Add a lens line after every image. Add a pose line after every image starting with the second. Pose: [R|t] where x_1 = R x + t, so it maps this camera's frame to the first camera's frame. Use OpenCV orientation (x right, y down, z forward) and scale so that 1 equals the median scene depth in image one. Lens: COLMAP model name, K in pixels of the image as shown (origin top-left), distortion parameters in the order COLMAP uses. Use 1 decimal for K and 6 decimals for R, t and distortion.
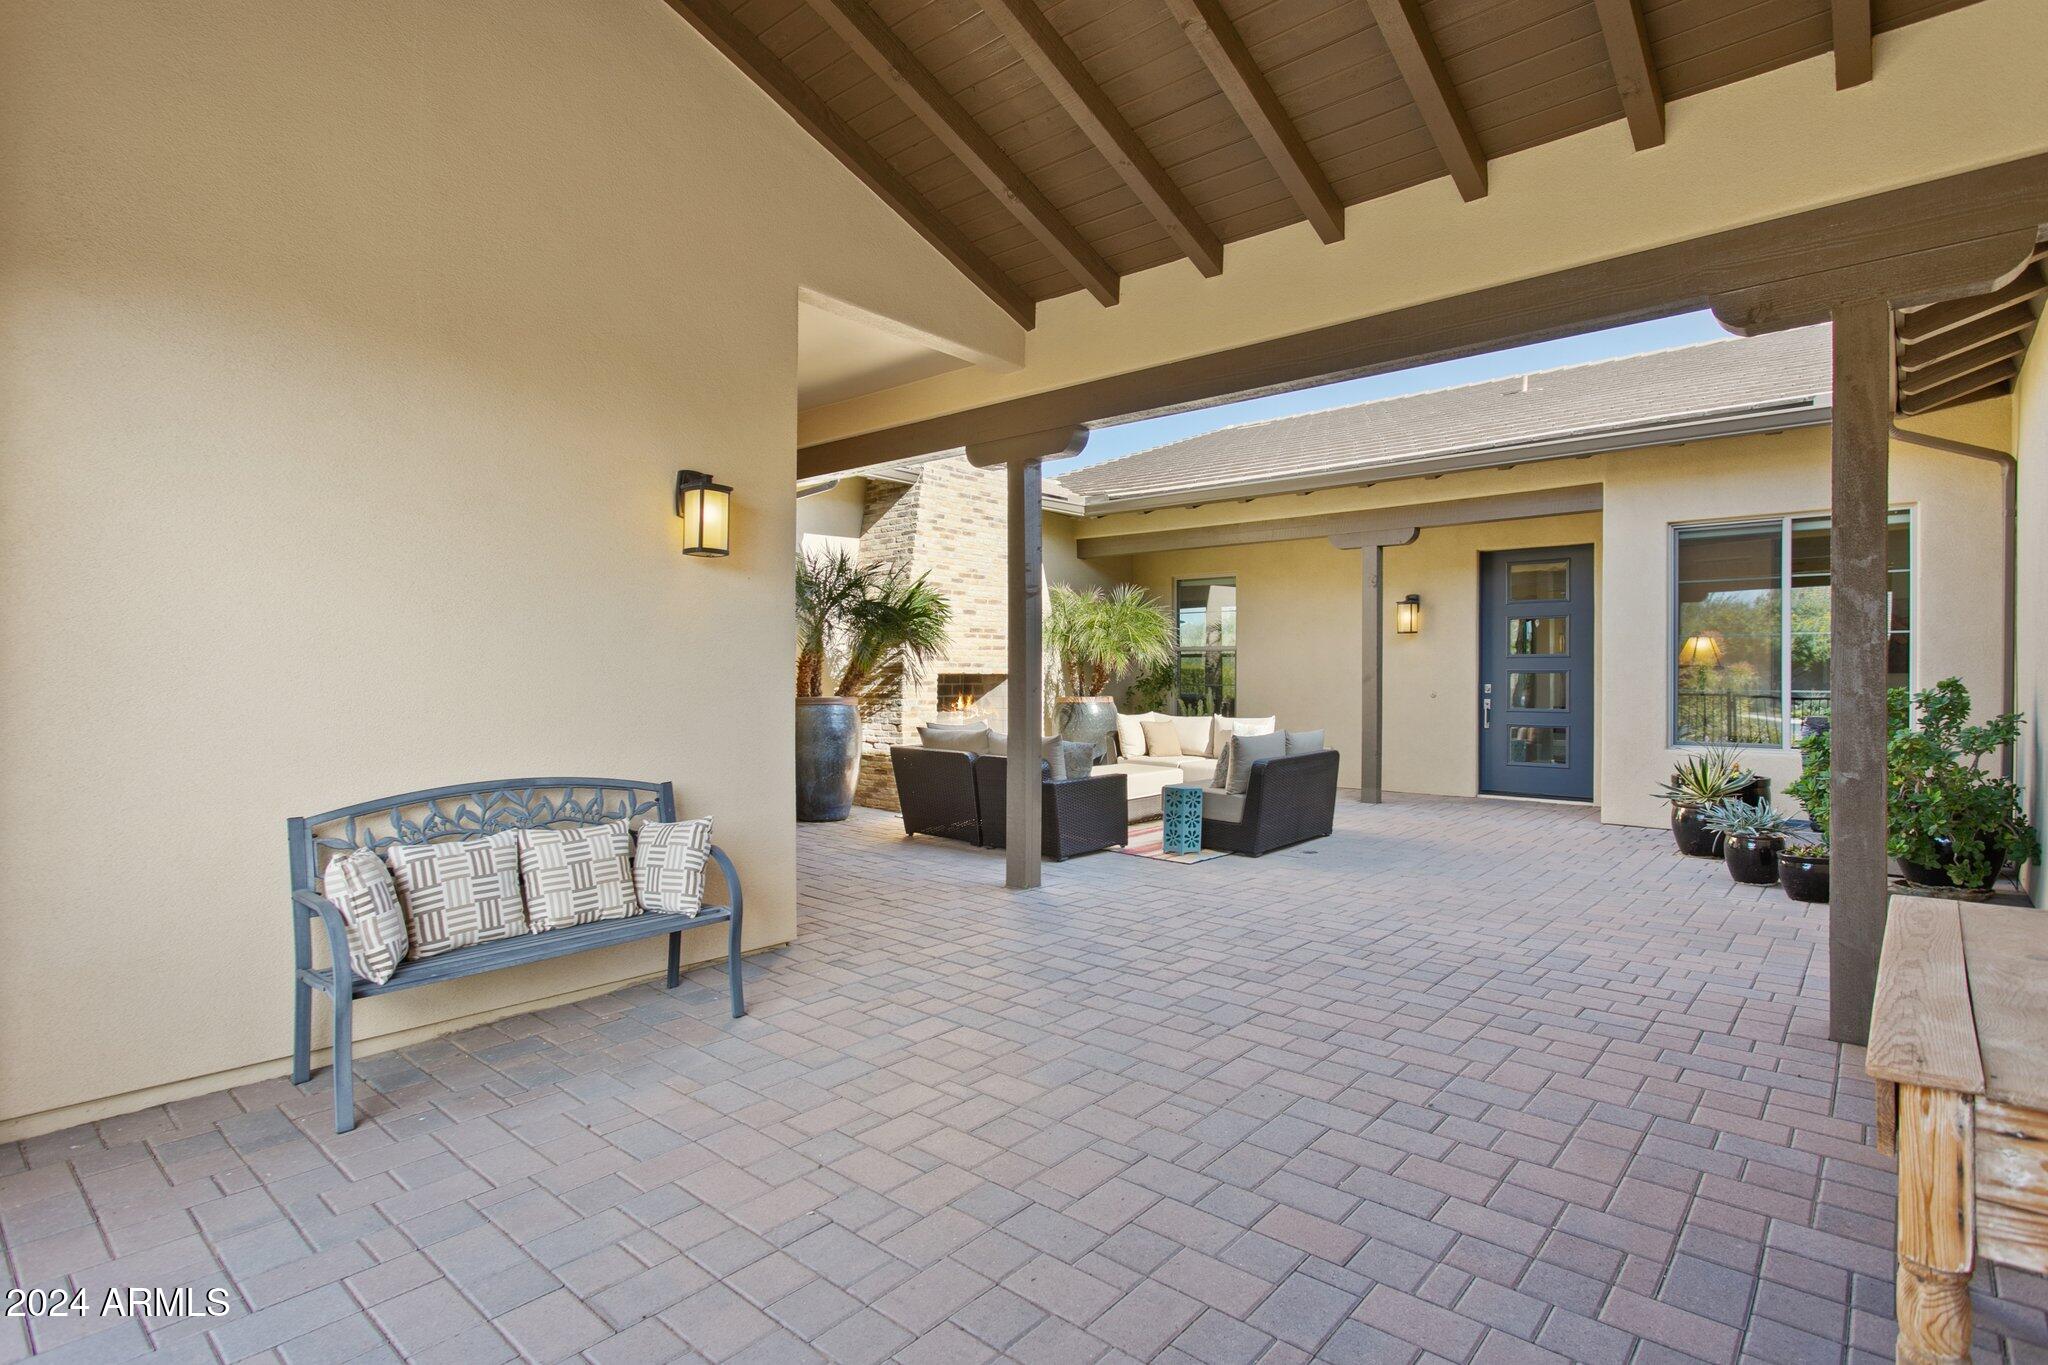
lens RADIAL K [[1043.9, 0, 1024.3], [0, 1043.9, 678.2], [0, 0, 1]] dist [-0.001942, 0.001628]
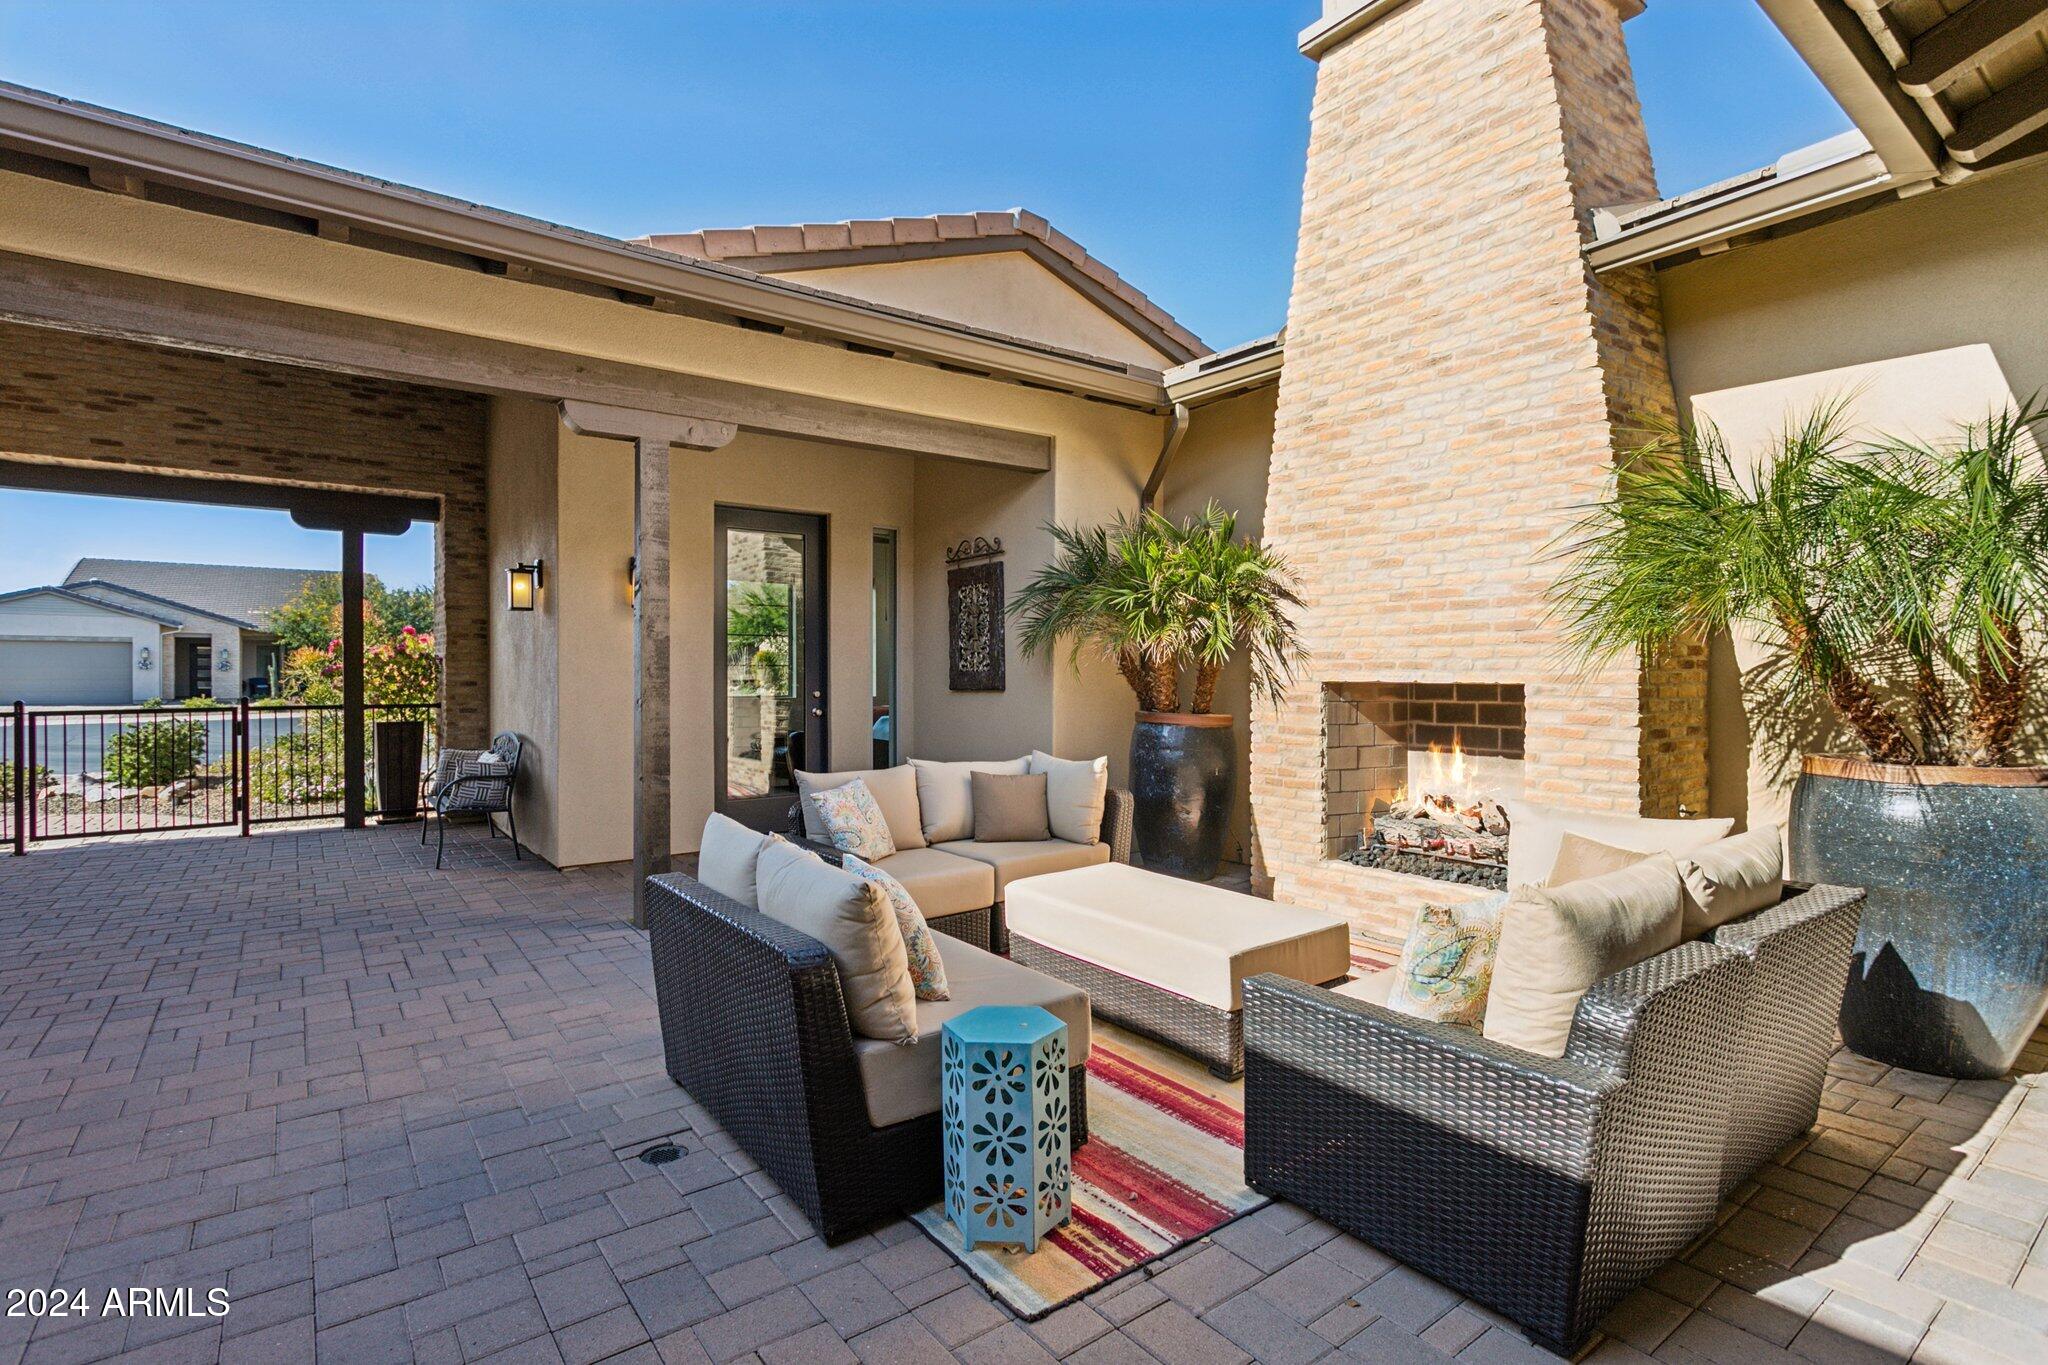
lens RADIAL K [[973.5, 0, 1027.2], [0, 973.5, 679.7], [0, 0, 1]] dist [-0.000205, 0.001372]
pose [[-0.219774, 0.005500, -0.975535, 0.448670], [-0.003442, 0.999974, 0.006413, -0.008129], [0.975545, 0.004767, -0.219750, 0.915497]]
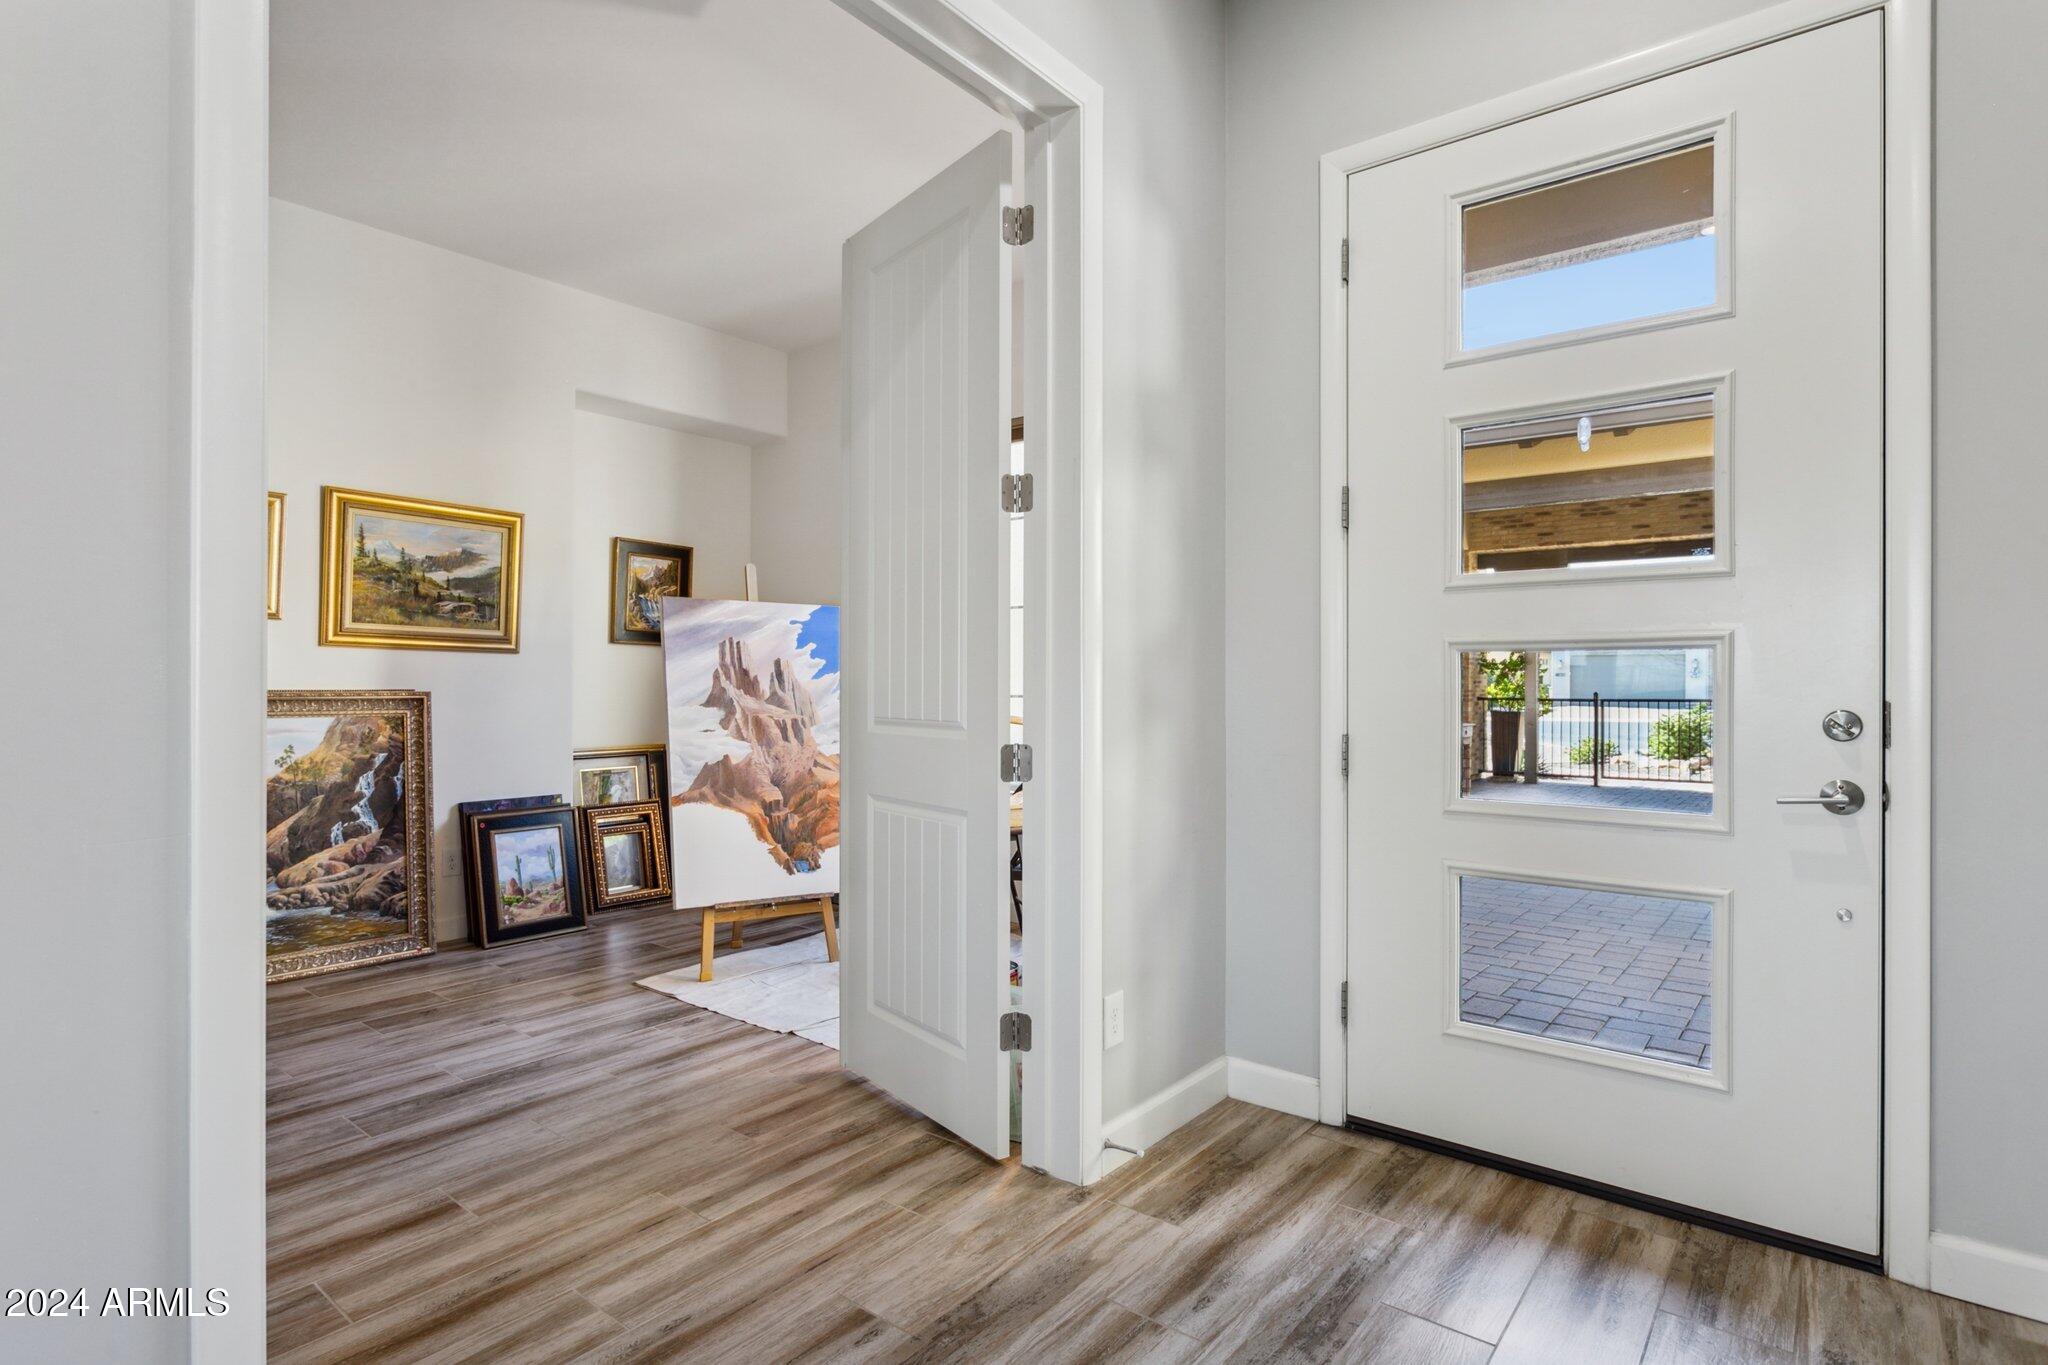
lens RADIAL K [[1043.9, 0, 1026.0], [0, 1043.9, 675.8], [0, 0, 1]] dist [-0.001942, 0.001628]
pose [[-0.999499, -0.002692, -0.031526, 0.551698], [-0.002639, 0.999995, -0.001729, -0.004548], [0.031530, -0.001645, -0.999501, 1.107788]]
